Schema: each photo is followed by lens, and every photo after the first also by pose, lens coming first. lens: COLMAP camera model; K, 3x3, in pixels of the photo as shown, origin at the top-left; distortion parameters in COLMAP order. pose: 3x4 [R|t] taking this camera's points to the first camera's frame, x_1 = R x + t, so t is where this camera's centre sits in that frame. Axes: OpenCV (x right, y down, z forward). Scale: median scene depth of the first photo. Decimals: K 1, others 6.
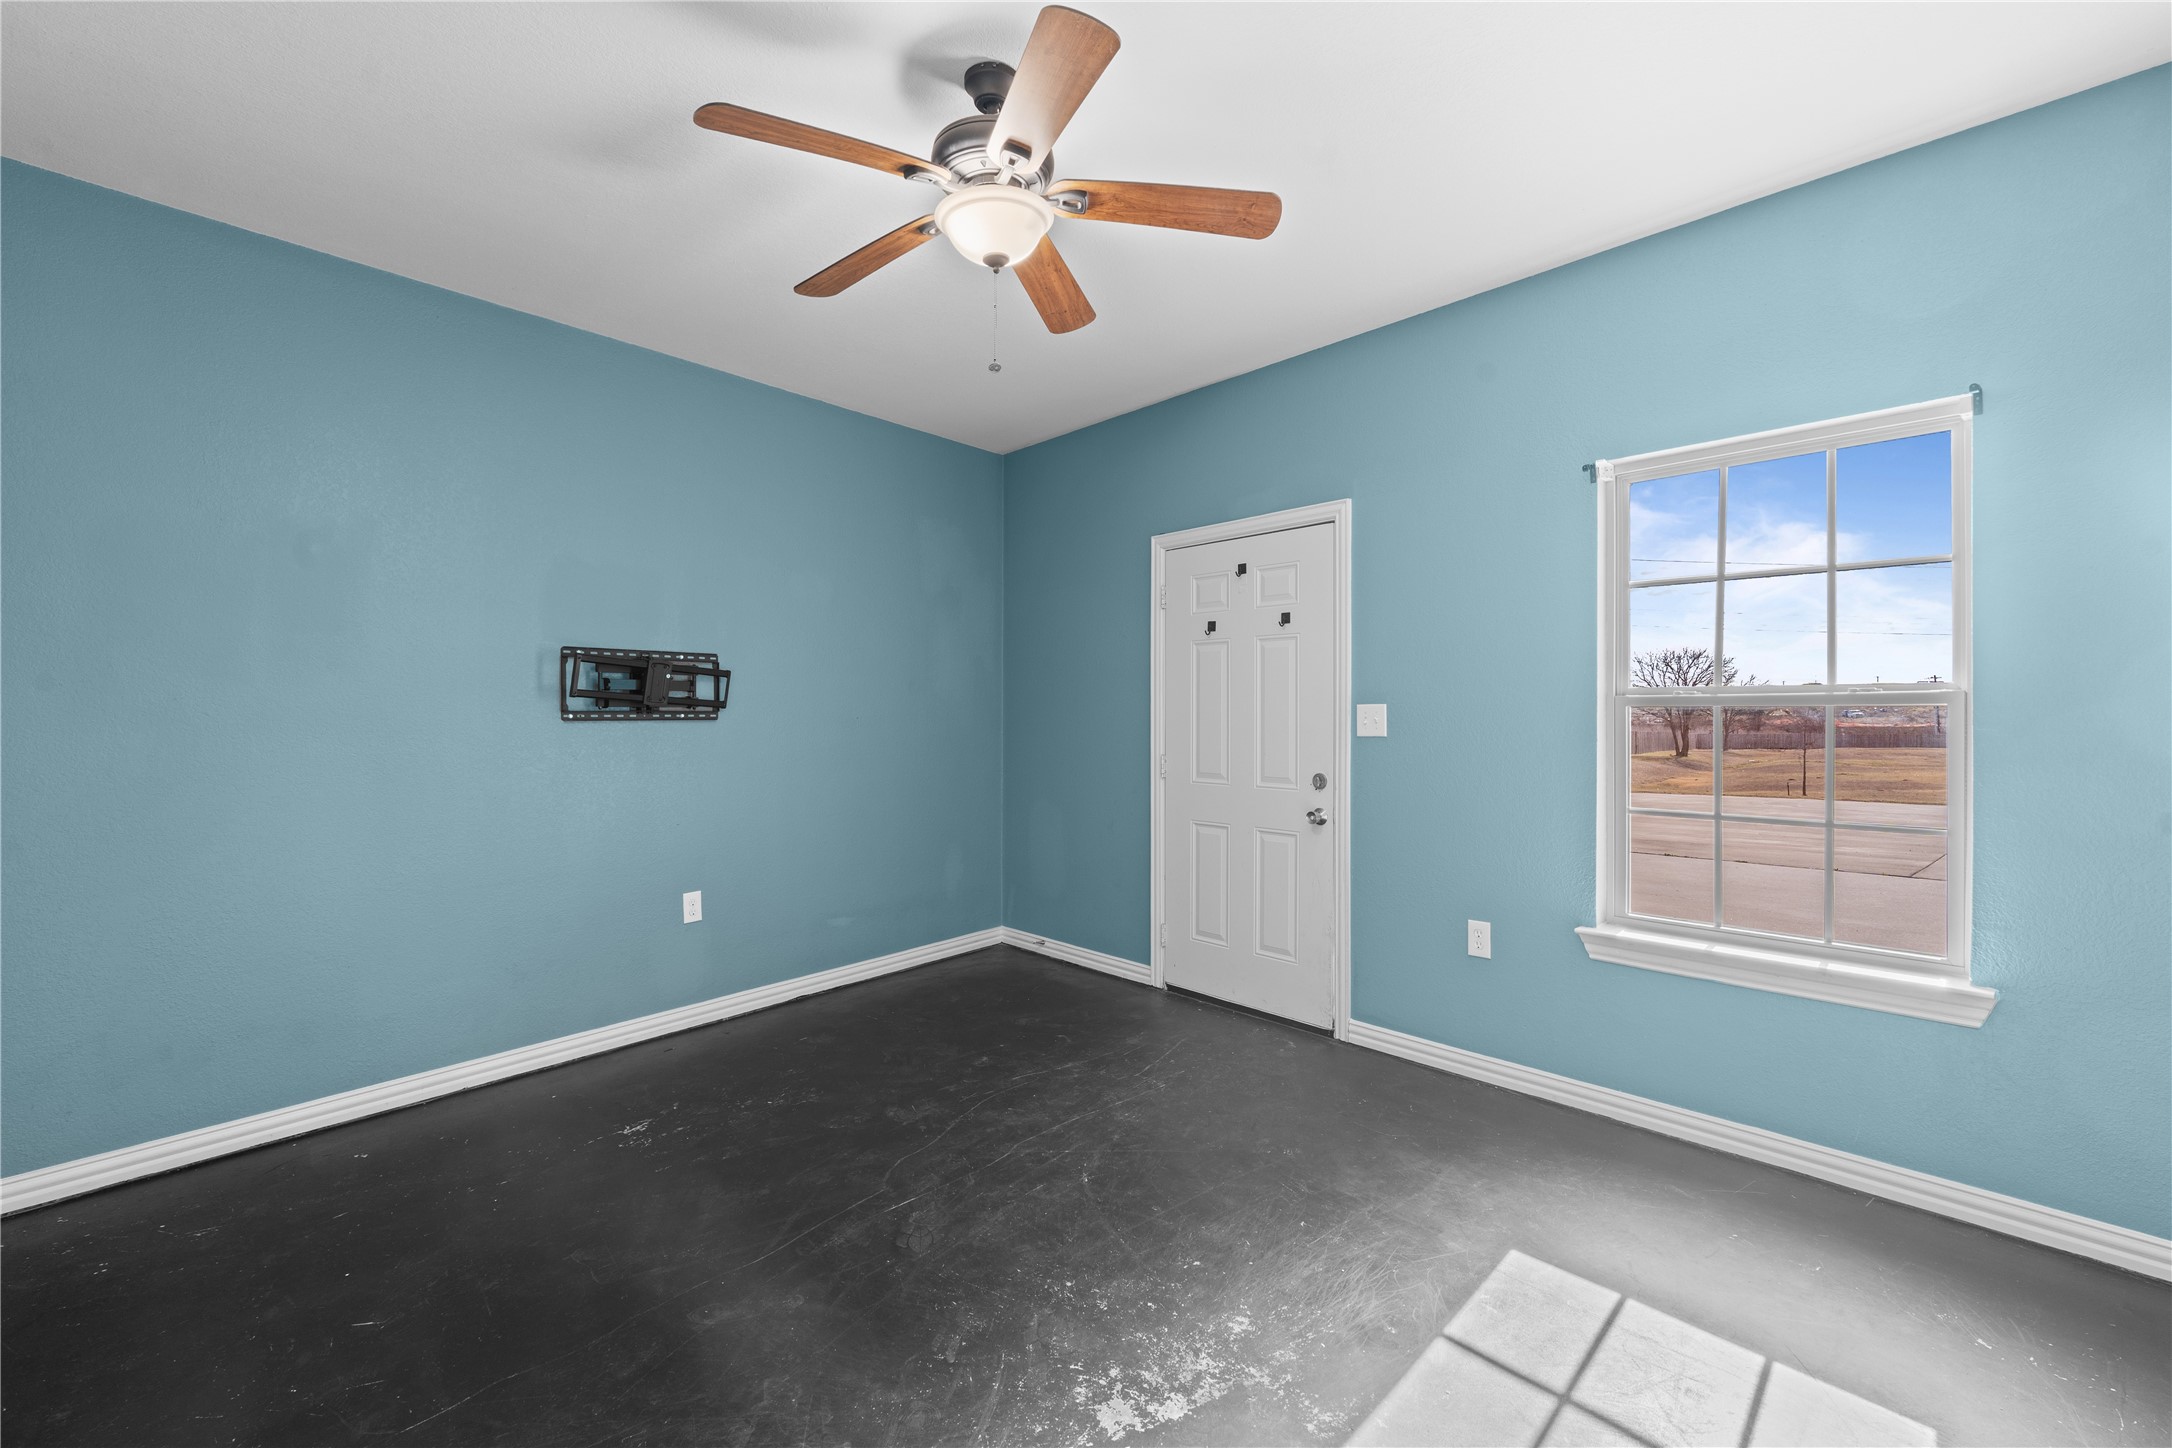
lens RADIAL K [[945.1, 0, 1073.3], [0, 945.1, 740.0], [0, 0, 1]] dist [-0.000970, -0.000641]
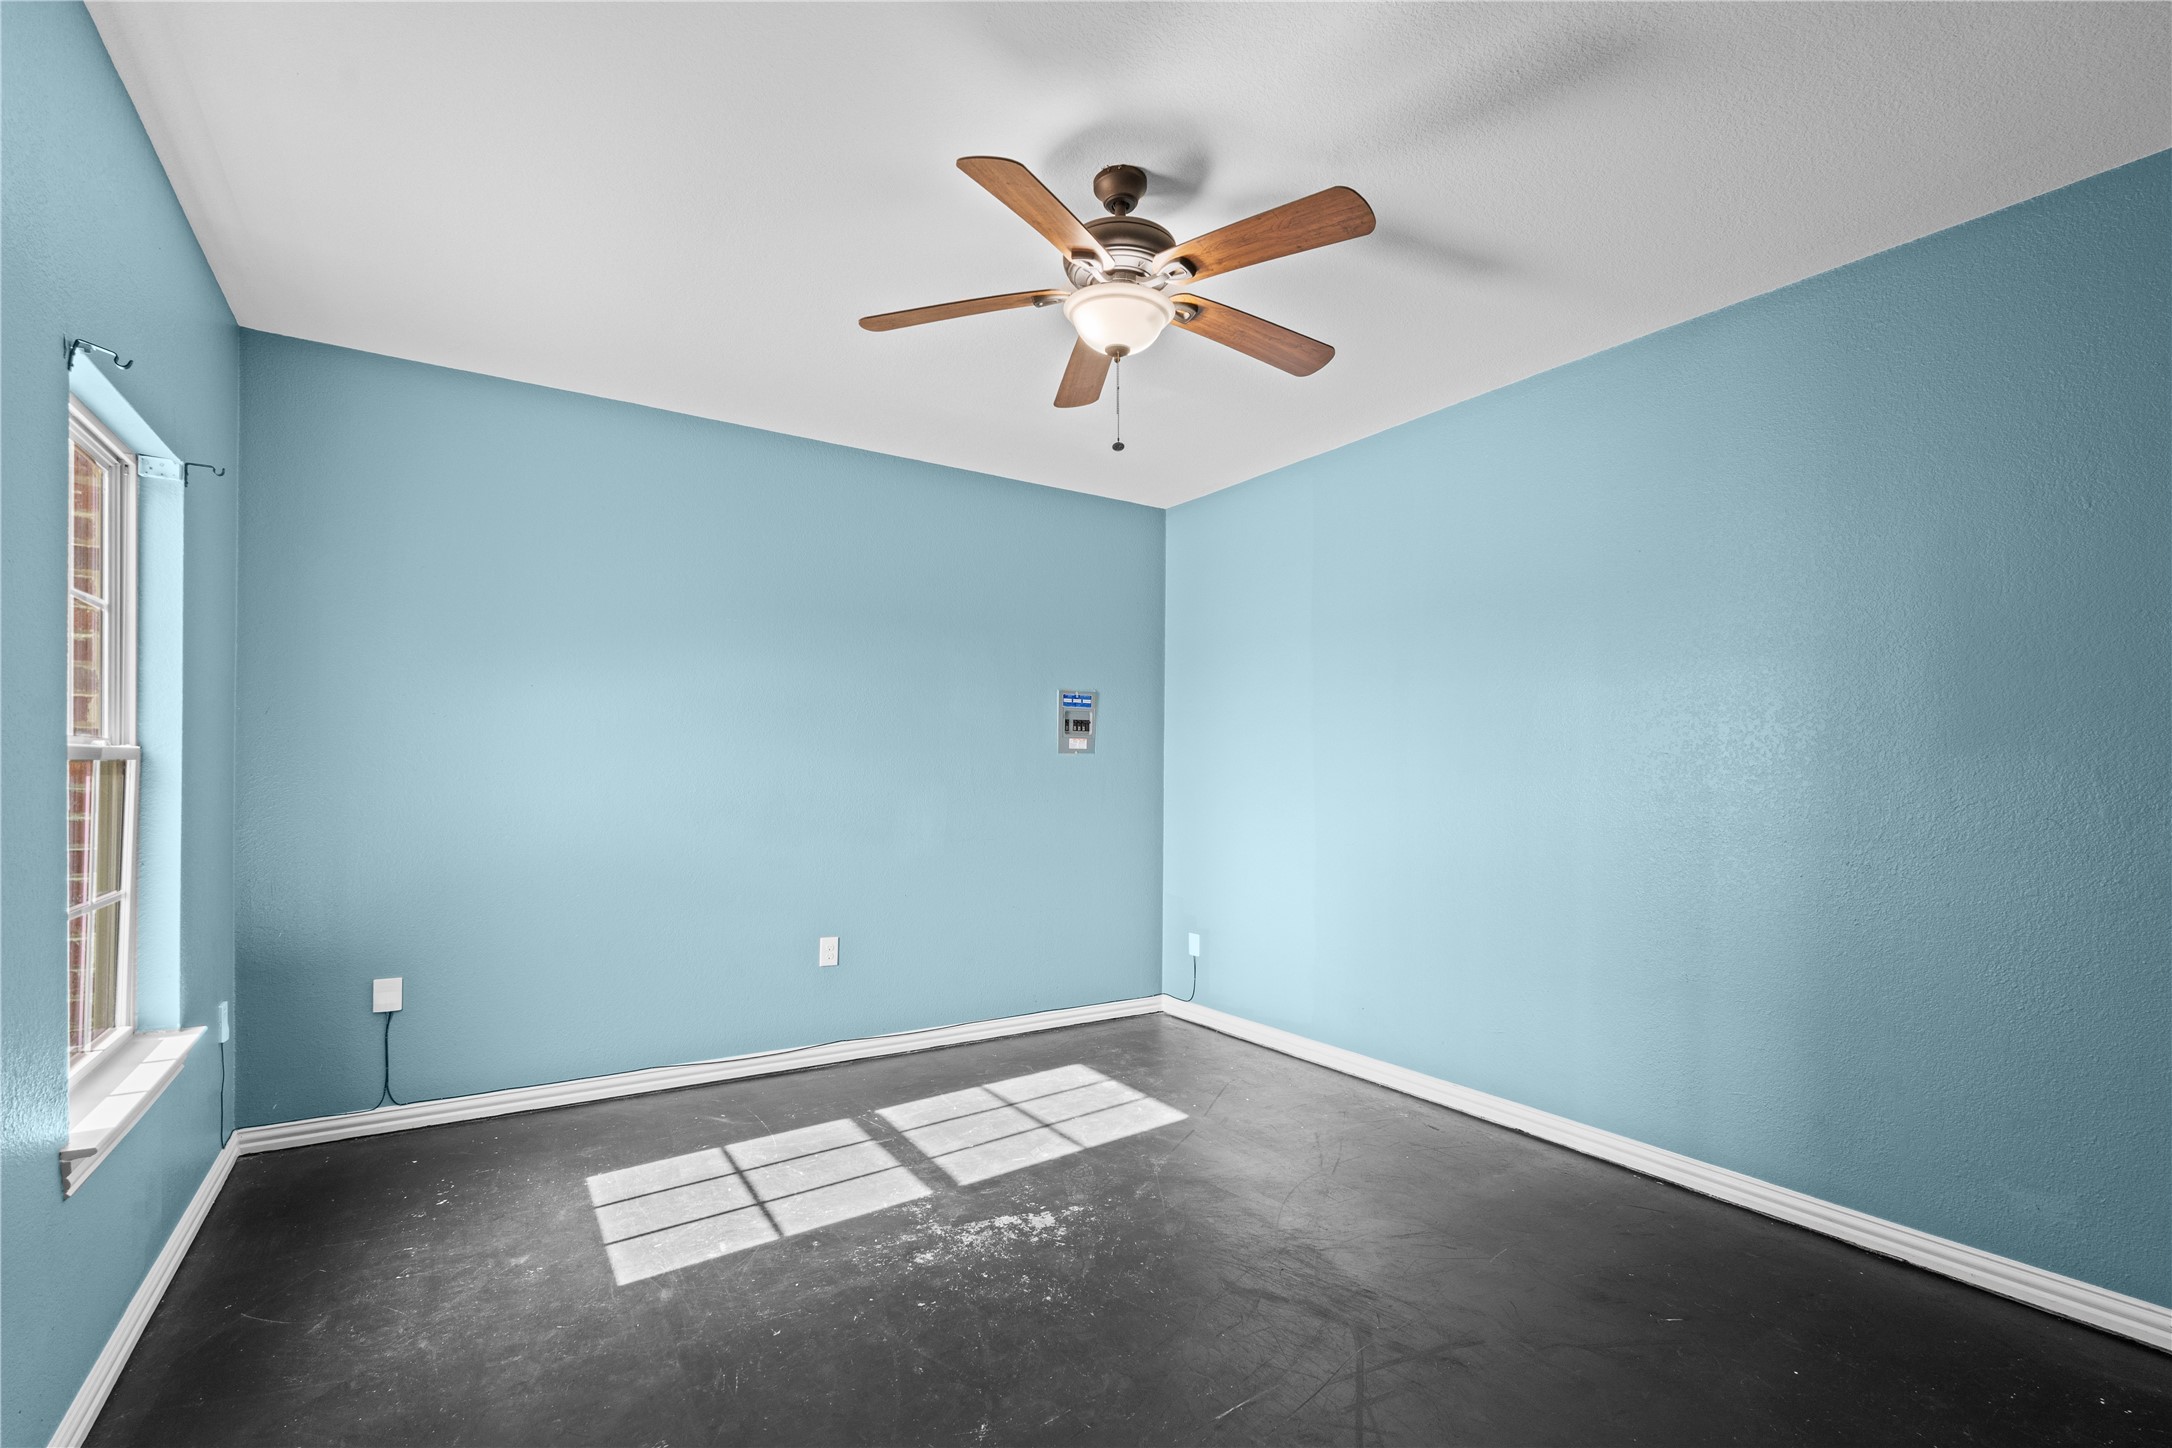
lens RADIAL K [[945.1, 0, 1073.3], [0, 945.1, 740.0], [0, 0, 1]] dist [-0.000970, -0.000641]
pose [[-0.988190, -0.002372, 0.153213, -0.204419], [-0.002514, 0.999997, -0.000731, -0.069006], [-0.153211, -0.001108, -0.988193, 2.133479]]
